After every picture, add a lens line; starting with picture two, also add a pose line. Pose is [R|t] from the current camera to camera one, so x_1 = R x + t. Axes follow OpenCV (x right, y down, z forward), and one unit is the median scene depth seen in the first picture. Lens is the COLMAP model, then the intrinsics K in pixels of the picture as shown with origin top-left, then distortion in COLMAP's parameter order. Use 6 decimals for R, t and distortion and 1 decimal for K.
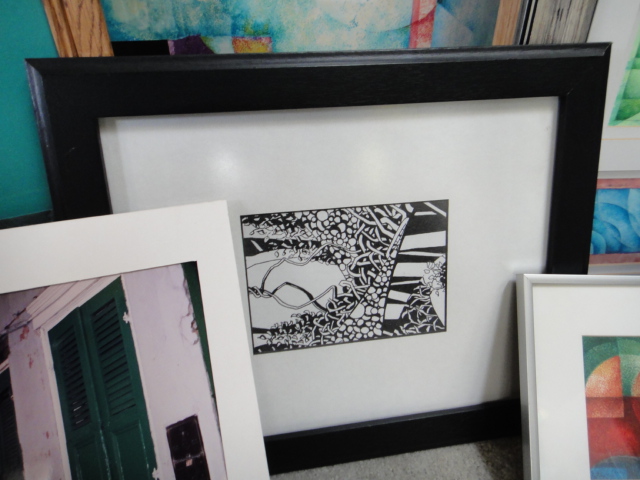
lens RADIAL K [[473.8, 0, 318.6], [0, 473.8, 234.2], [0, 0, 1]] dist [0.027383, -0.007746]
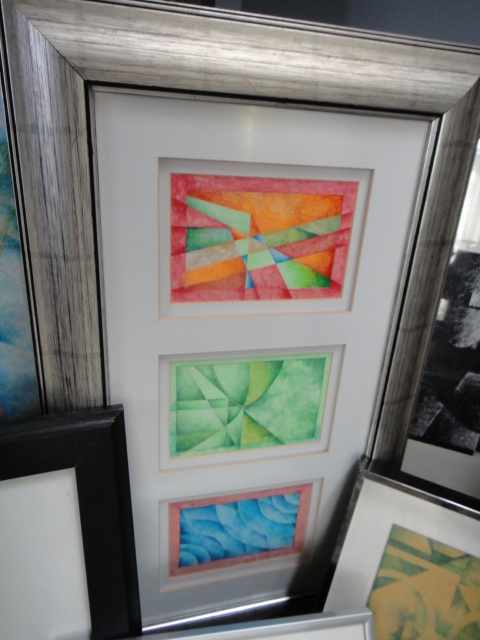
lens RADIAL K [[473.8, 0, 242.6], [0, 473.8, 324.7], [0, 0, 1]] dist [0.027383, -0.007746]
pose [[0.987097, -0.025740, 0.158043, 0.681631], [0.040297, 0.995162, -0.089603, -0.458421], [-0.154972, 0.094816, 0.983358, -0.018485]]
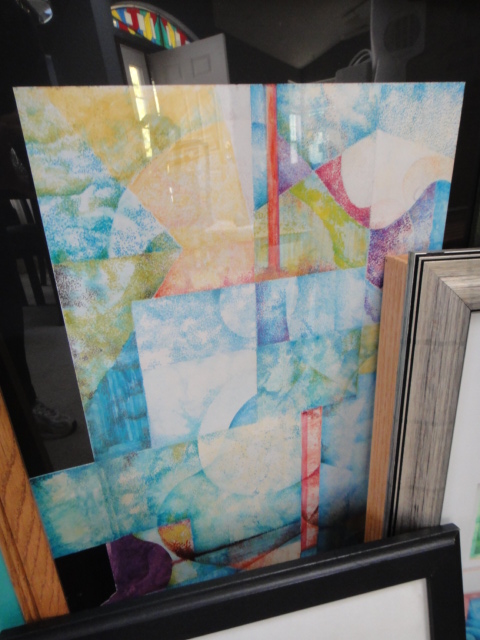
lens RADIAL K [[473.8, 0, 240.1], [0, 473.8, 323.4], [0, 0, 1]] dist [0.027383, -0.007746]
pose [[0.996677, -0.065052, 0.049025, 0.002363], [0.071515, 0.986944, -0.144314, -0.770325], [-0.038997, 0.147341, 0.988317, -0.303757]]
